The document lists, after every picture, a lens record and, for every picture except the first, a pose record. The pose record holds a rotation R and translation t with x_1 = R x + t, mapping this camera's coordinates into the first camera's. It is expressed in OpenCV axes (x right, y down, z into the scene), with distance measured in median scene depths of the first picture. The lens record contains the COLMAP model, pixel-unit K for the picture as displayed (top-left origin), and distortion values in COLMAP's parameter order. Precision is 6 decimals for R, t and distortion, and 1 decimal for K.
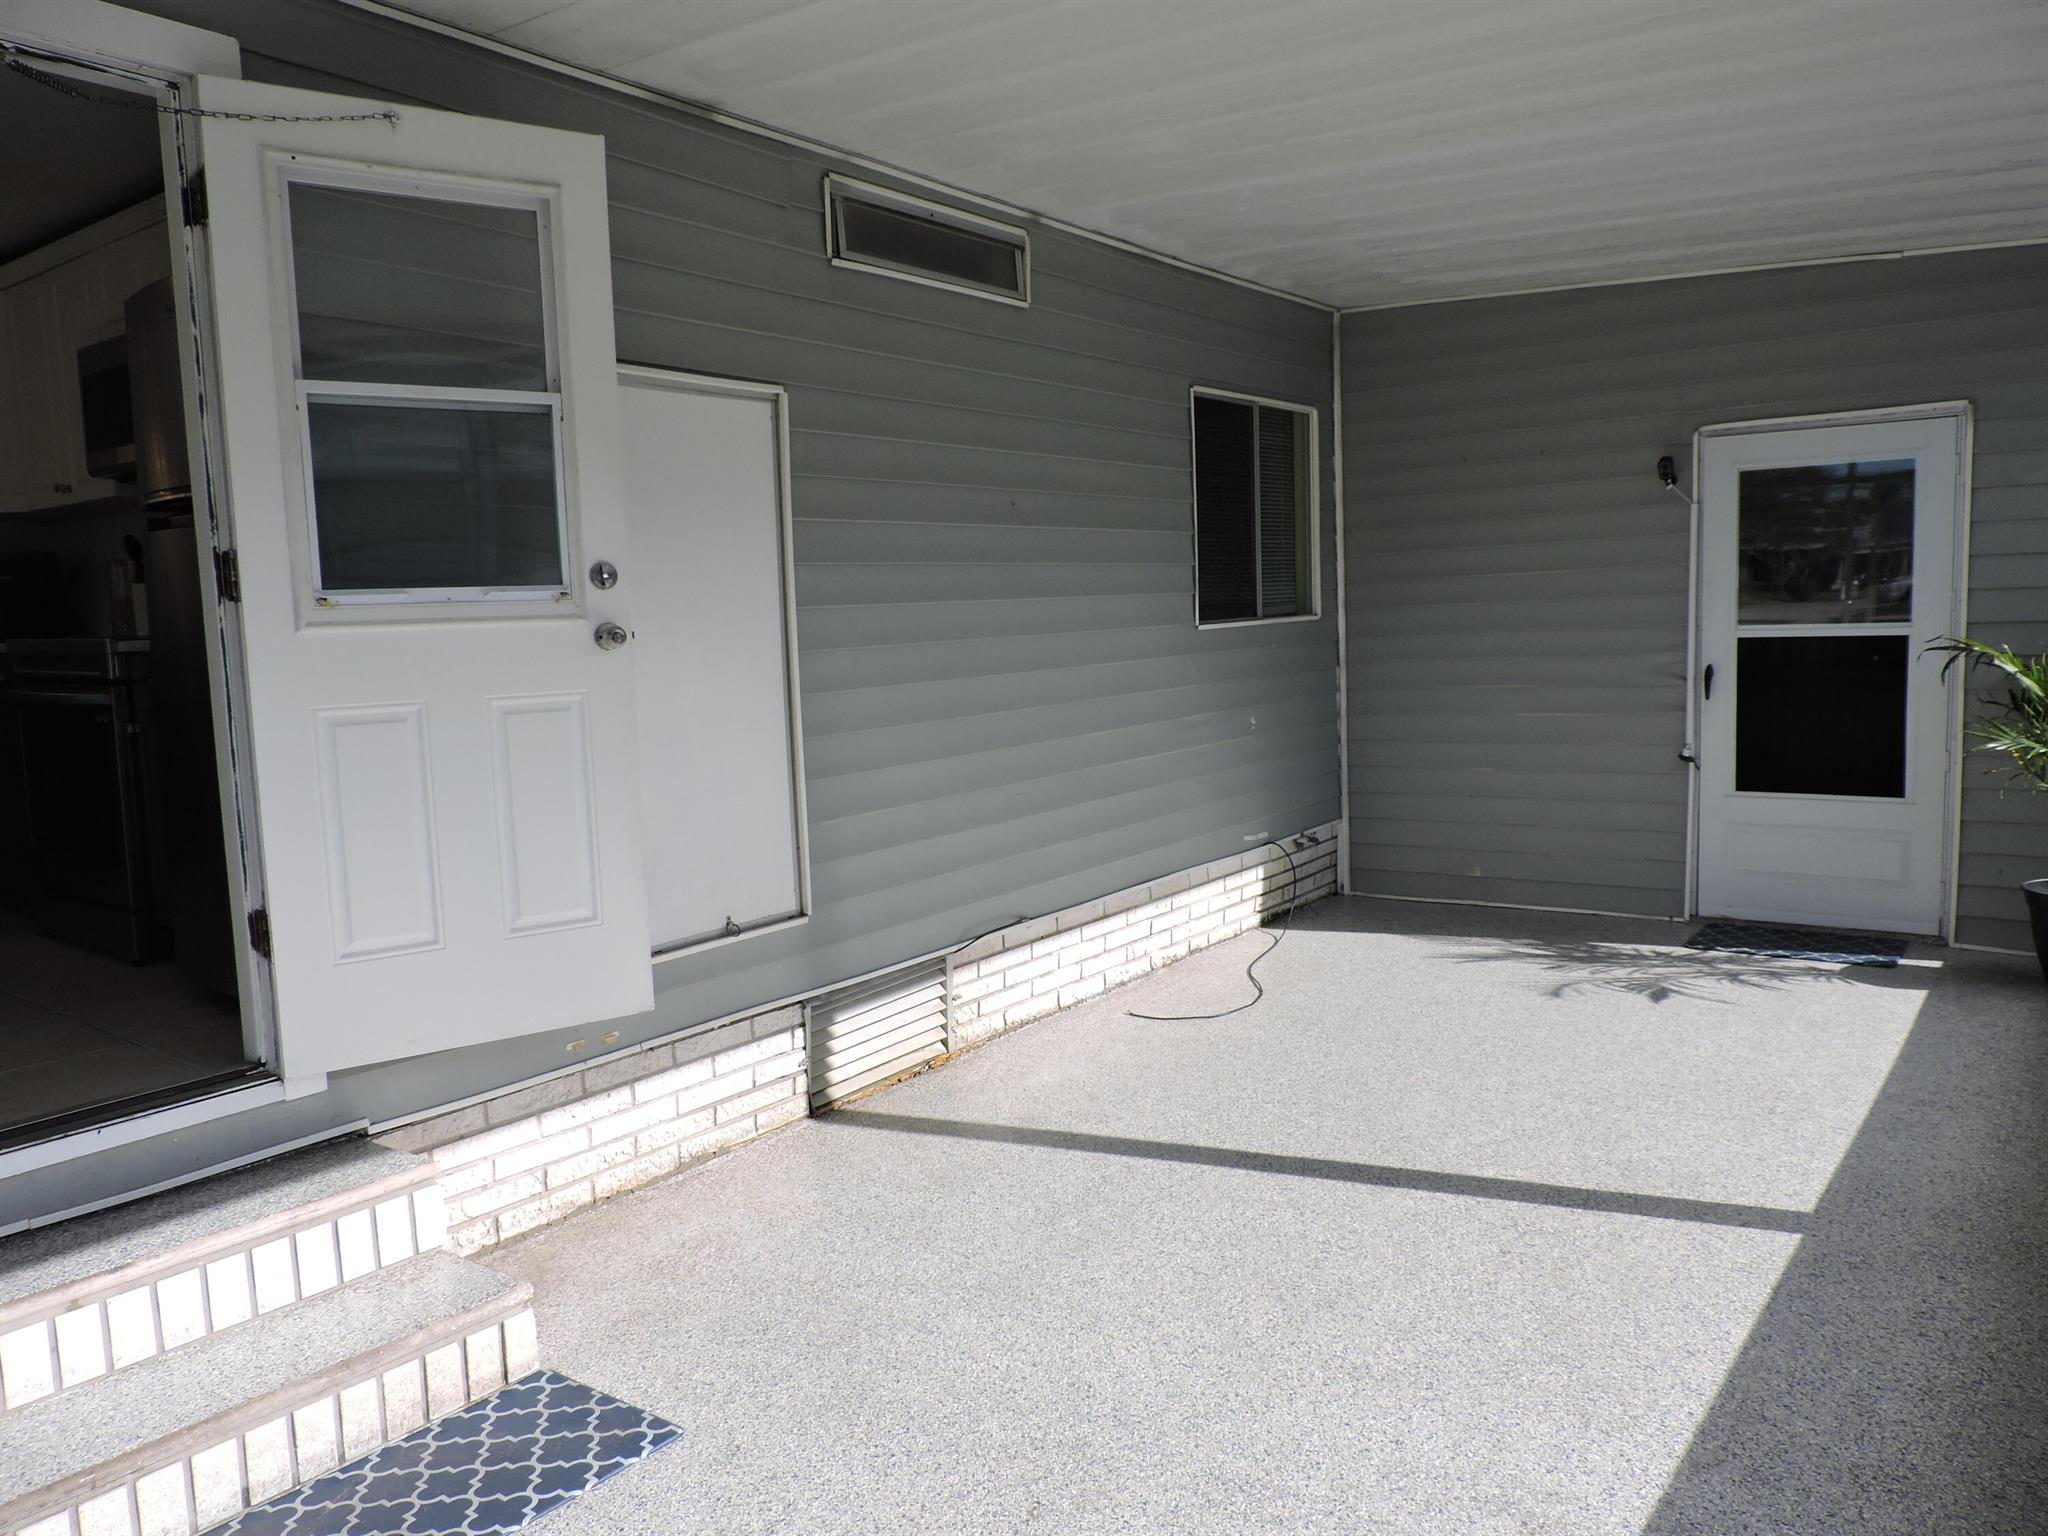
lens RADIAL K [[1470.9, 0, 1018.4], [0, 1470.9, 766.0], [0, 0, 1]] dist [0.027096, 0.001130]
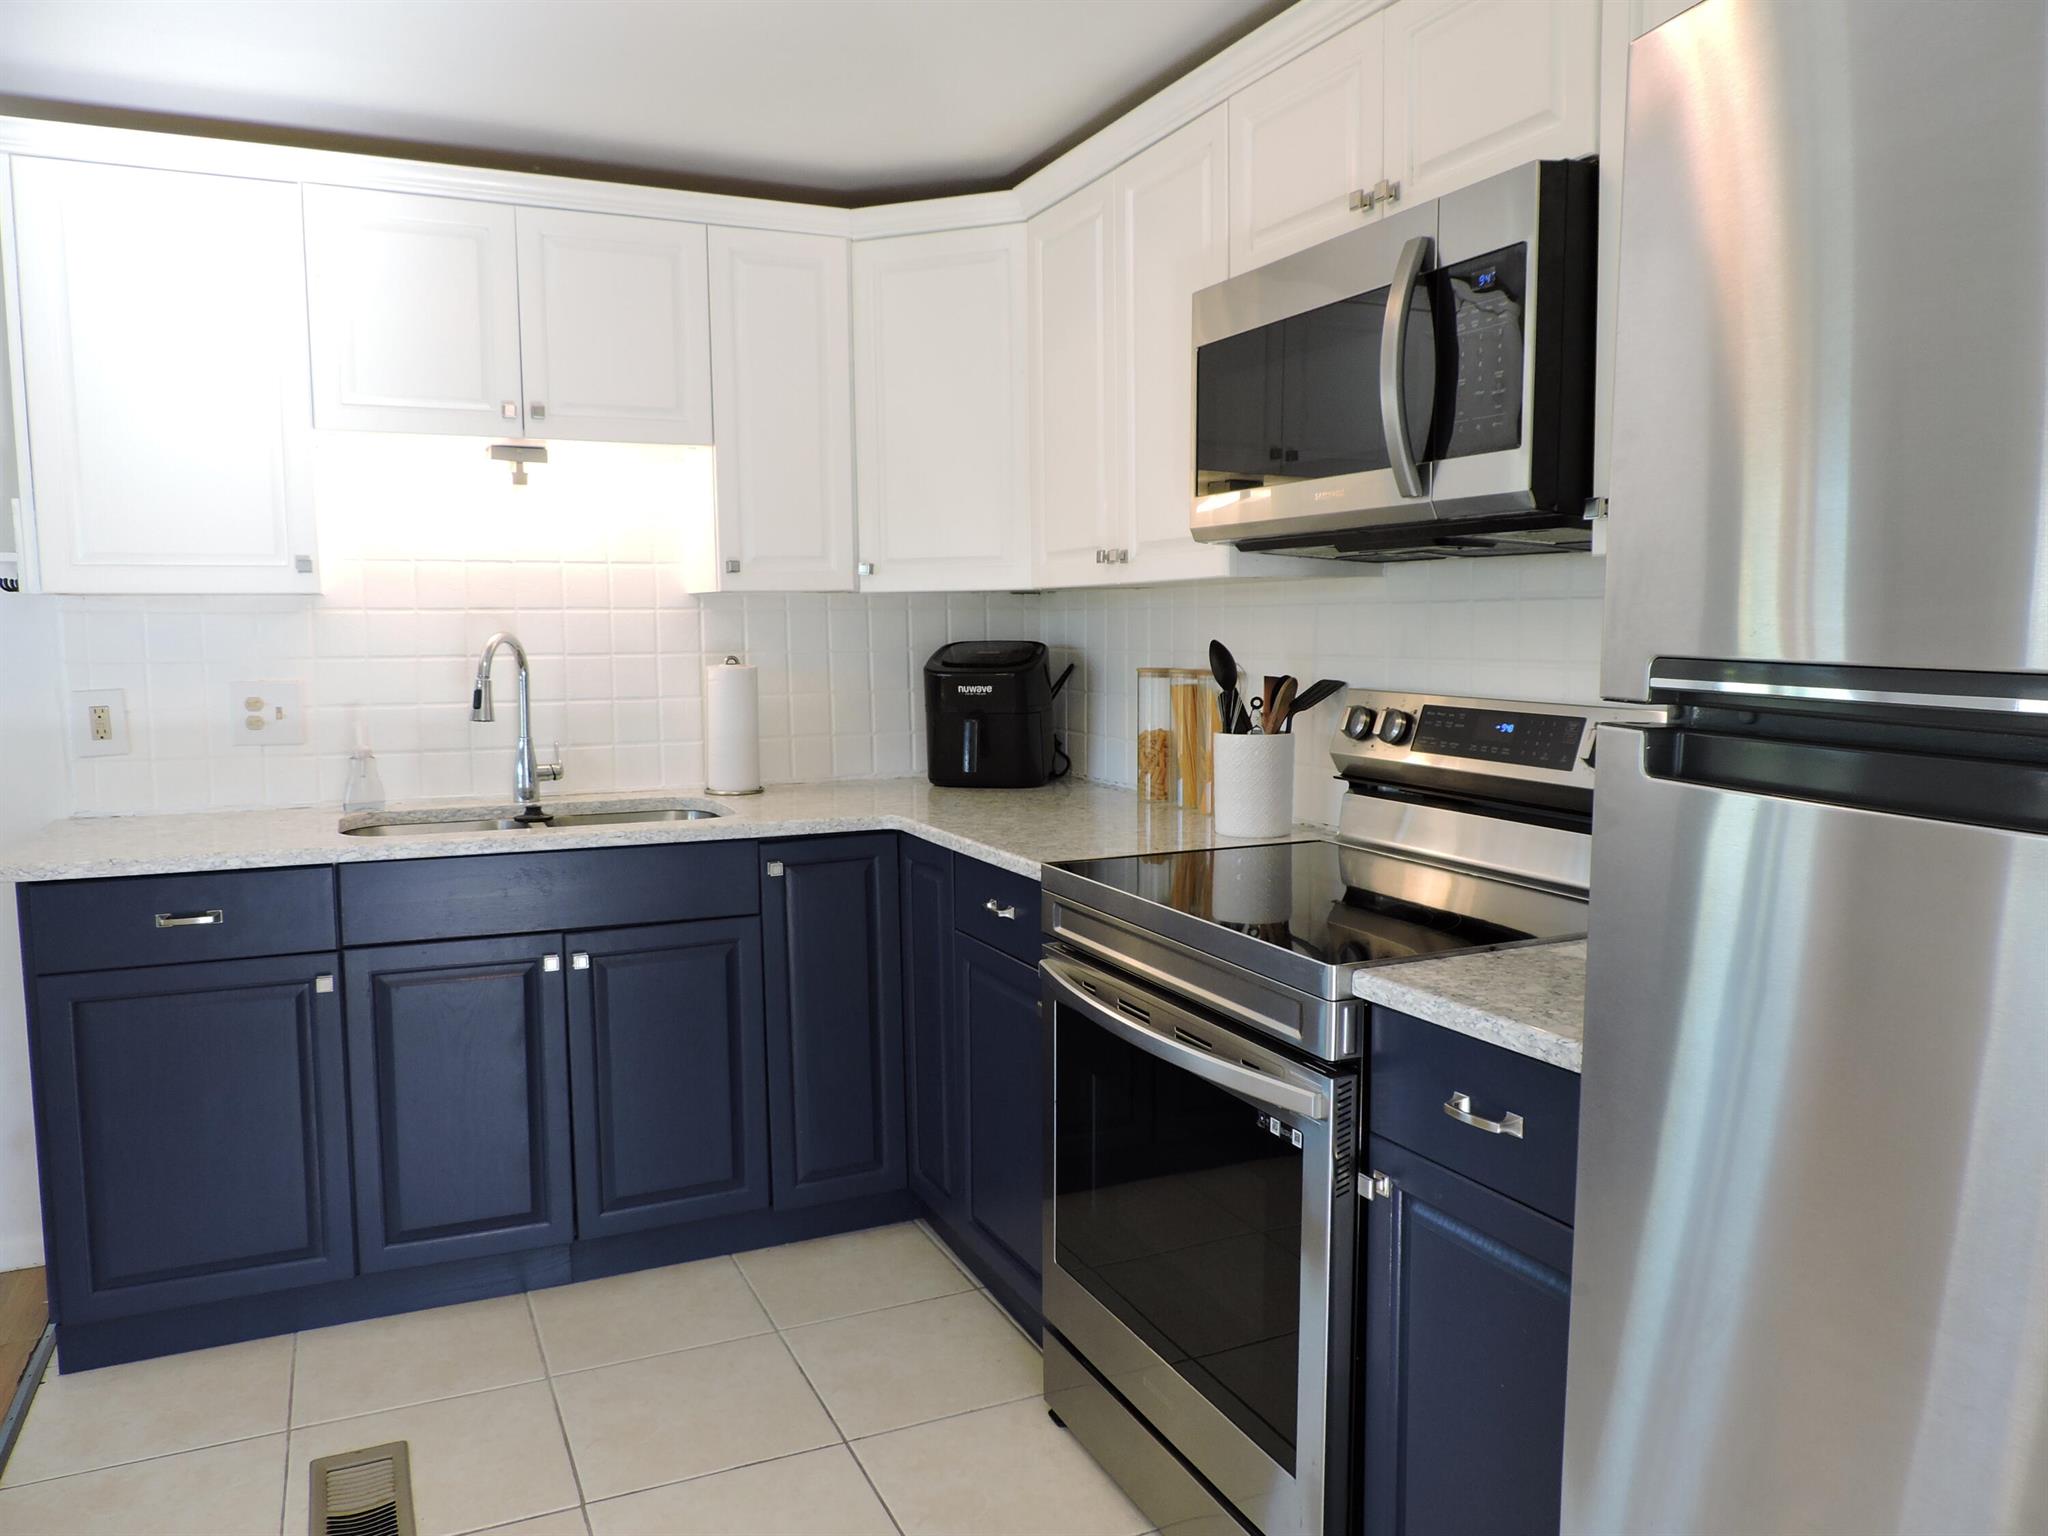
lens RADIAL K [[1445.9, 0, 1030.1], [0, 1445.9, 769.6], [0, 0, 1]] dist [-0.025349, 0.003810]
pose [[0.891475, 0.076881, -0.446499, -0.509266], [-0.072575, 0.997004, 0.026768, -0.142344], [0.447219, 0.008542, 0.894384, 0.602524]]
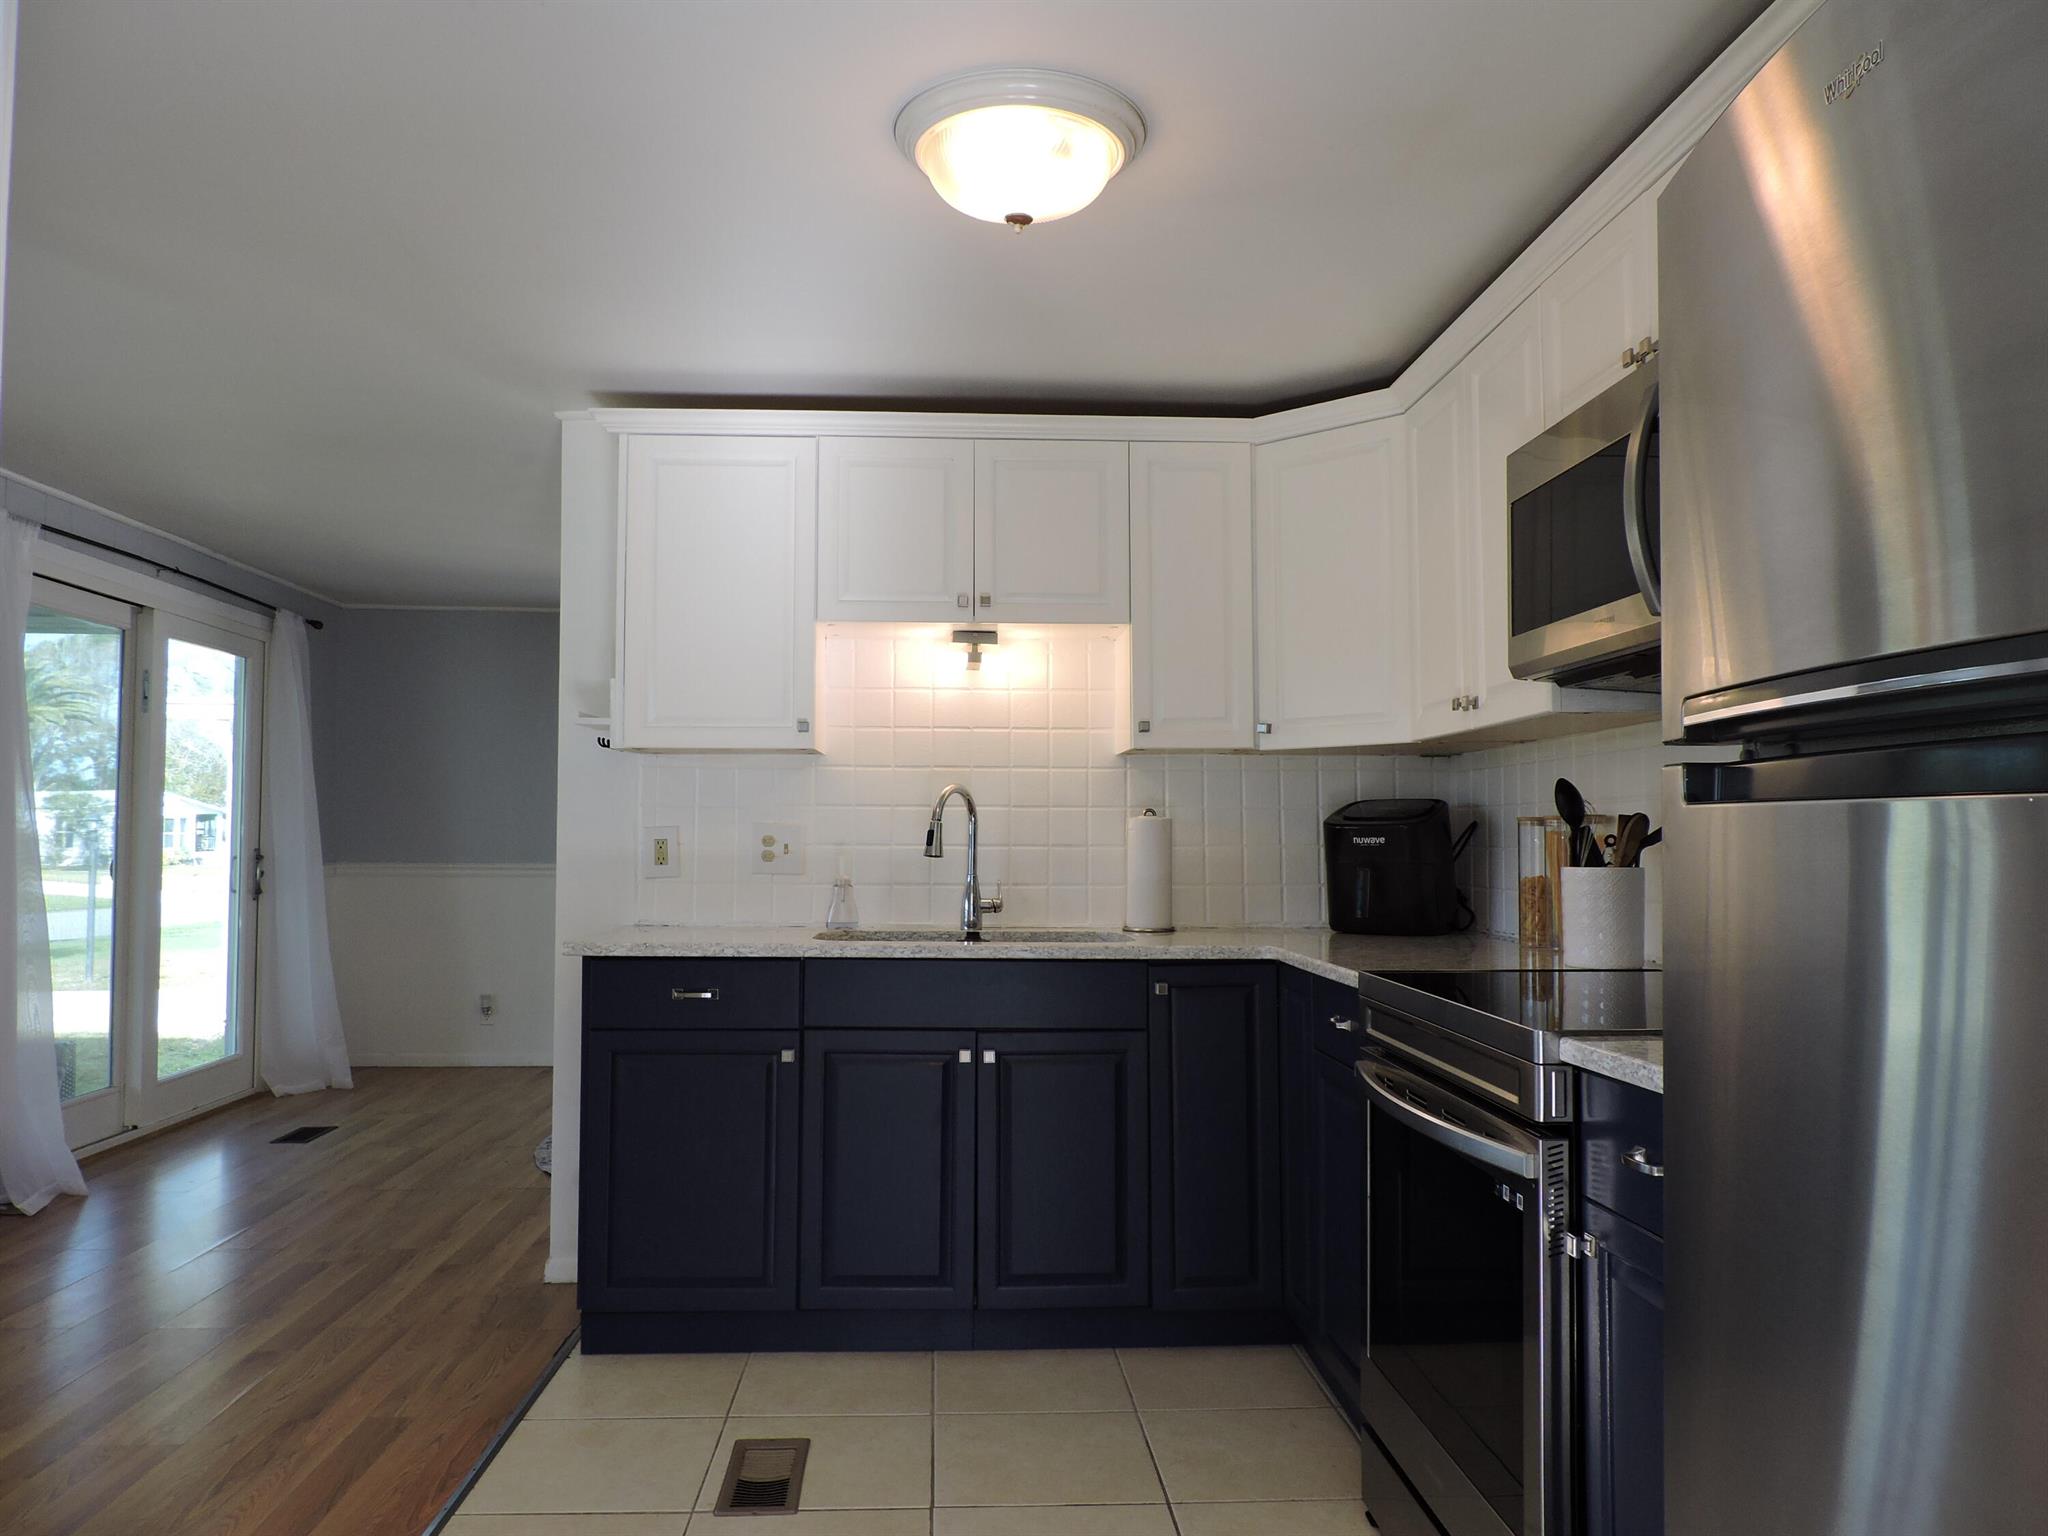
lens RADIAL K [[1445.9, 0, 1030.1], [0, 1445.9, 769.6], [0, 0, 1]] dist [-0.025349, 0.003810]
pose [[0.663443, 0.002342, -0.748223, -0.390352], [-0.102246, 0.990898, -0.087559, -0.108583], [0.741208, 0.134593, 0.657644, 0.590973]]
